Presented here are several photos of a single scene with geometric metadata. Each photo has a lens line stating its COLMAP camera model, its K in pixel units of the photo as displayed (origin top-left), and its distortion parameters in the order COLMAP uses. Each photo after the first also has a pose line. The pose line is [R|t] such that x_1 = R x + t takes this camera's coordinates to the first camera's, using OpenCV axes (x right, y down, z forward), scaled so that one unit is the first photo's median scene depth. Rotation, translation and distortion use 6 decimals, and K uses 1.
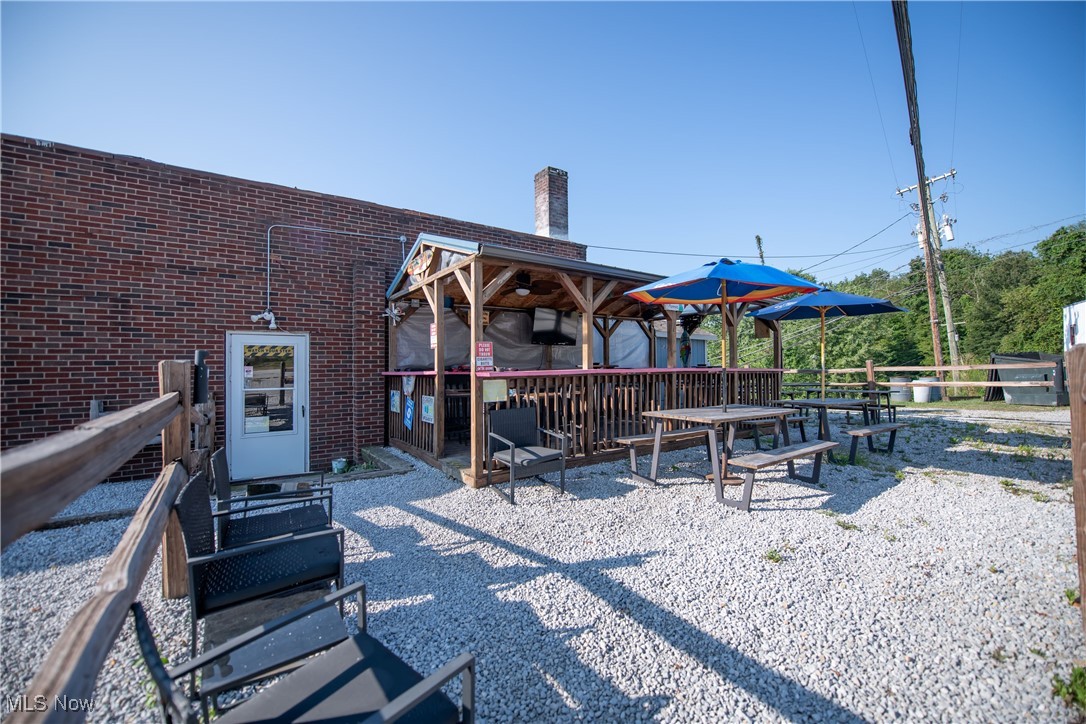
lens RADIAL K [[431.7, 0, 547.6], [0, 431.7, 360.1], [0, 0, 1]] dist [-0.016646, -0.001769]
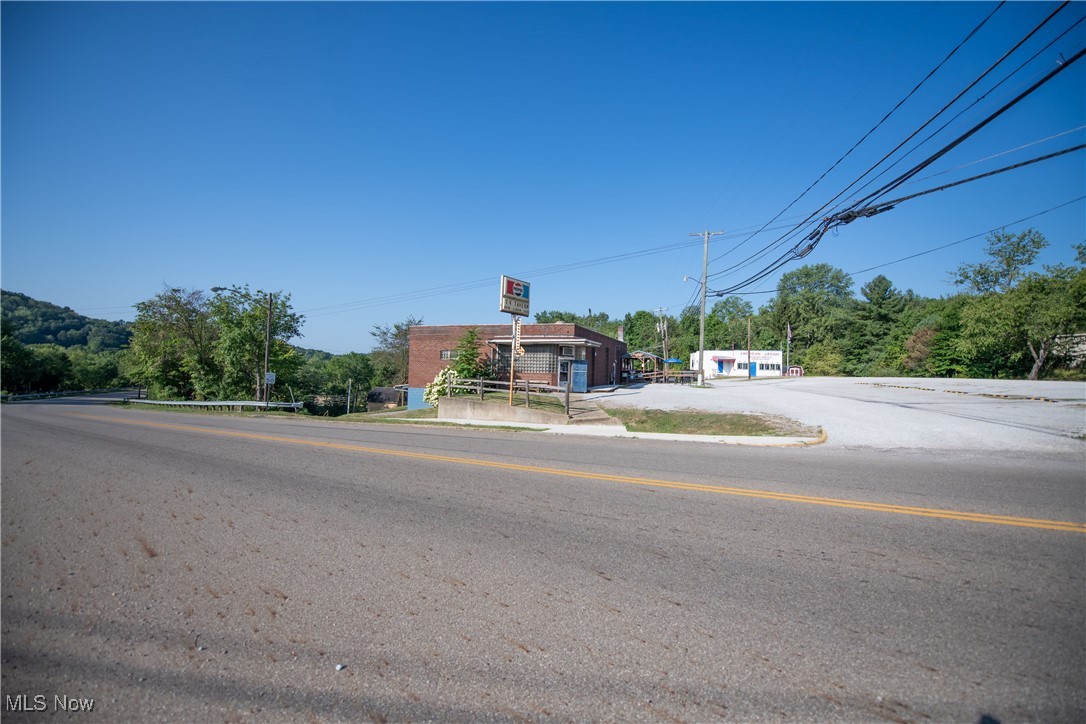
lens RADIAL K [[431.7, 0, 546.0], [0, 431.7, 354.0], [0, 0, 1]] dist [-0.016646, -0.001769]
pose [[0.829854, 0.046179, 0.556066, -5.402529], [-0.032040, 0.998869, -0.035136, 0.059231], [-0.557059, 0.011341, 0.830395, -3.947005]]
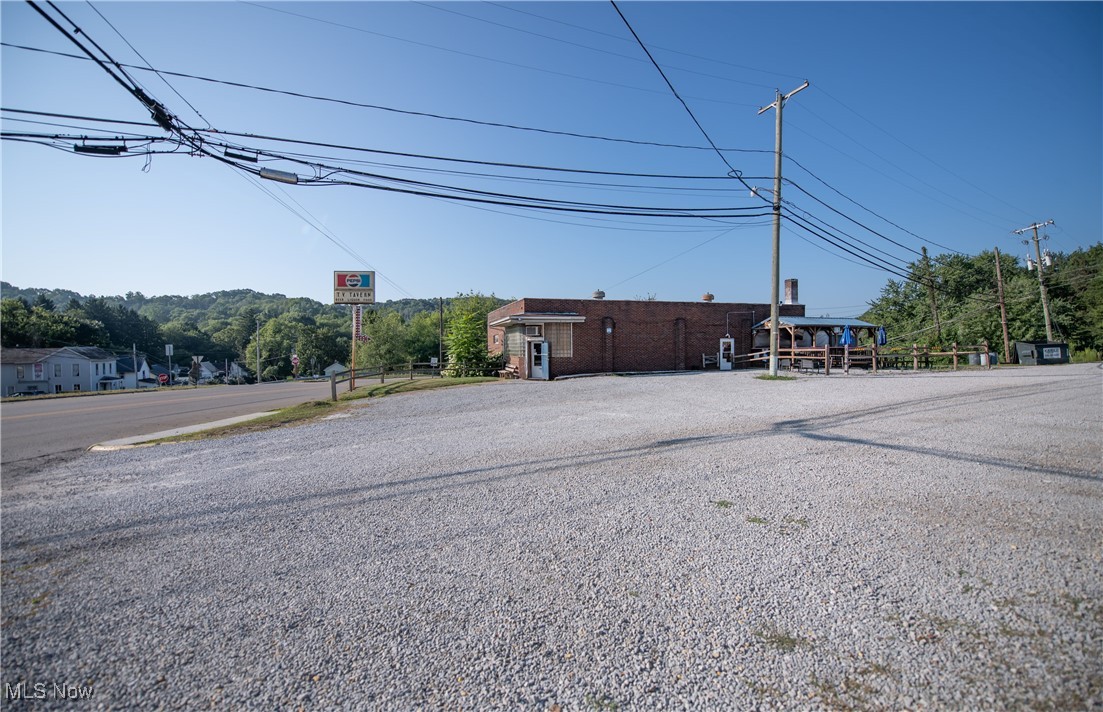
lens RADIAL K [[442.9, 0, 554.9], [0, 442.9, 347.3], [0, 0, 1]] dist [-0.017292, -0.000195]
pose [[0.949262, 0.001669, -0.314483, -0.980658], [0.002555, 0.999912, 0.013019, -0.044784], [0.314477, -0.013162, 0.949174, -3.987976]]
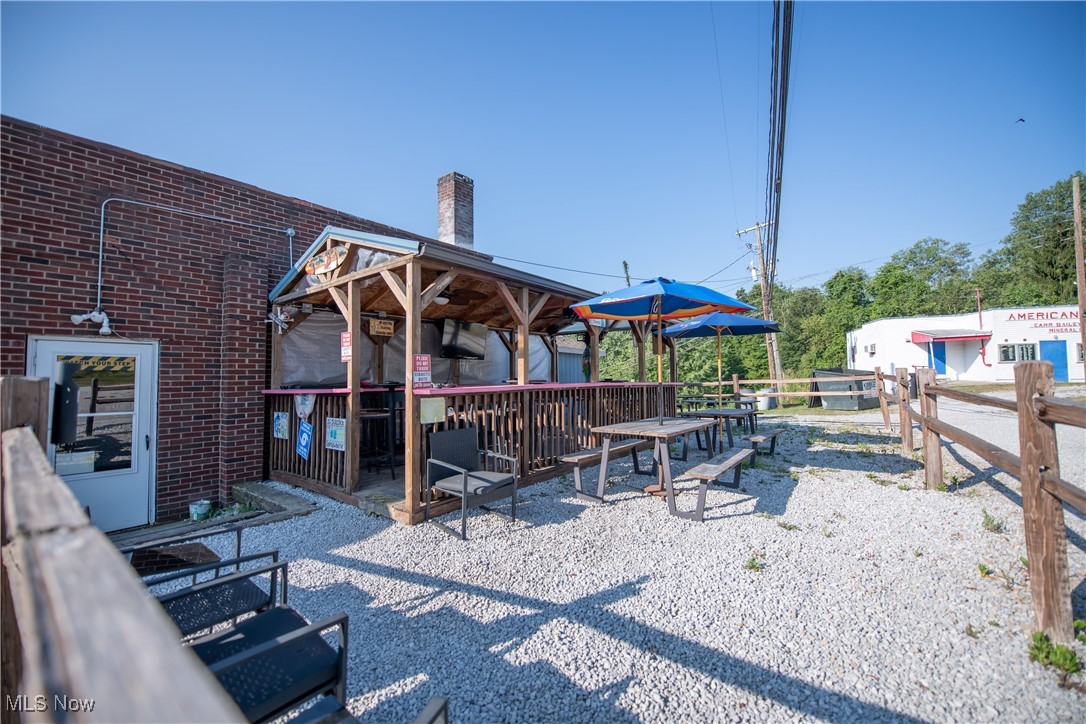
lens RADIAL K [[431.7, 0, 547.4], [0, 431.7, 359.8], [0, 0, 1]] dist [-0.016646, -0.001769]
pose [[0.956494, 0.007892, 0.291644, -0.125636], [0.002238, 0.999406, -0.034385, -0.000716], [-0.291742, 0.033541, 0.955909, 0.072365]]
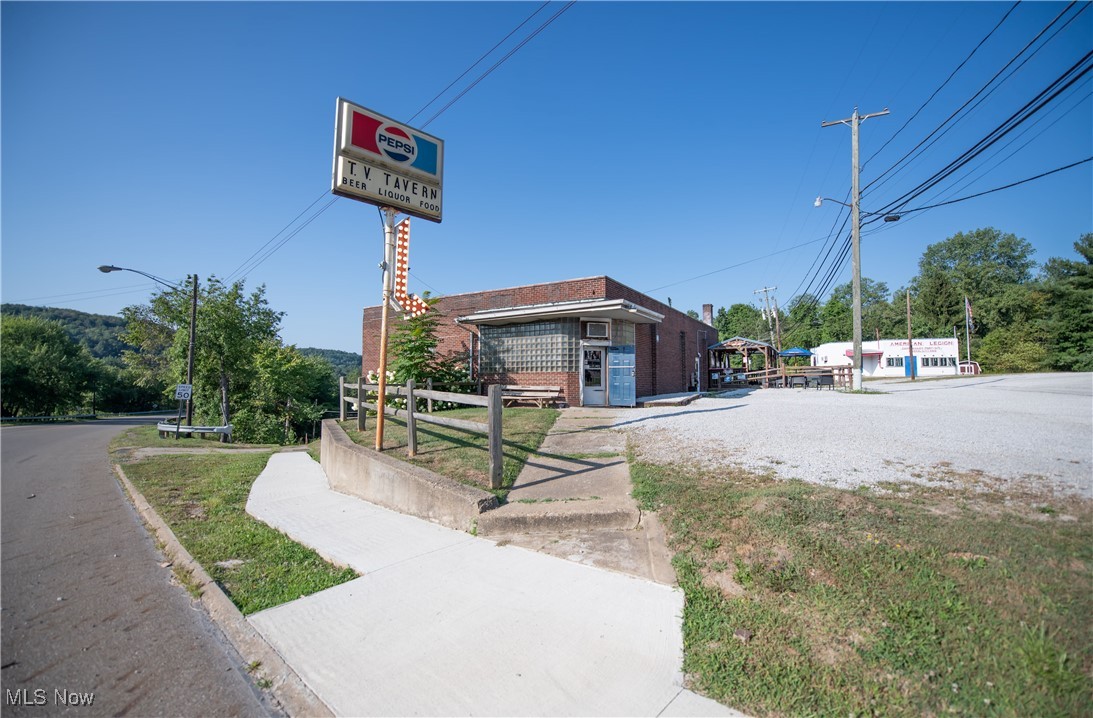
lens RADIAL K [[444.1, 0, 548.9], [0, 444.1, 352.7], [0, 0, 1]] dist [-0.020217, -0.000516]
pose [[0.921101, 0.028353, 0.388291, -3.803277], [-0.006324, 0.998303, -0.057896, 0.143307], [-0.389273, 0.050872, 0.919716, -2.390706]]
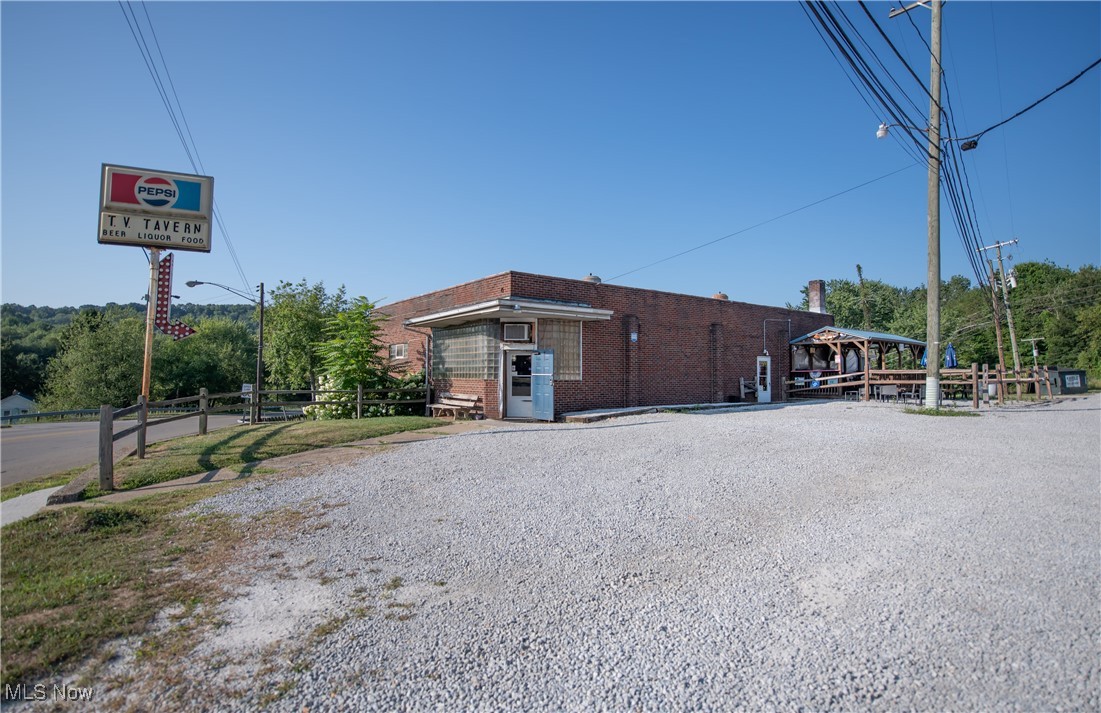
lens RADIAL K [[541.8, 0, 549.7], [0, 541.8, 349.8], [0, 0, 1]] dist [-0.011962, -0.000608]
pose [[0.999851, 0.012784, 0.011581, -2.362204], [-0.012328, 0.999175, -0.038697, 0.053396], [-0.012066, 0.038548, 0.999184, -2.905345]]
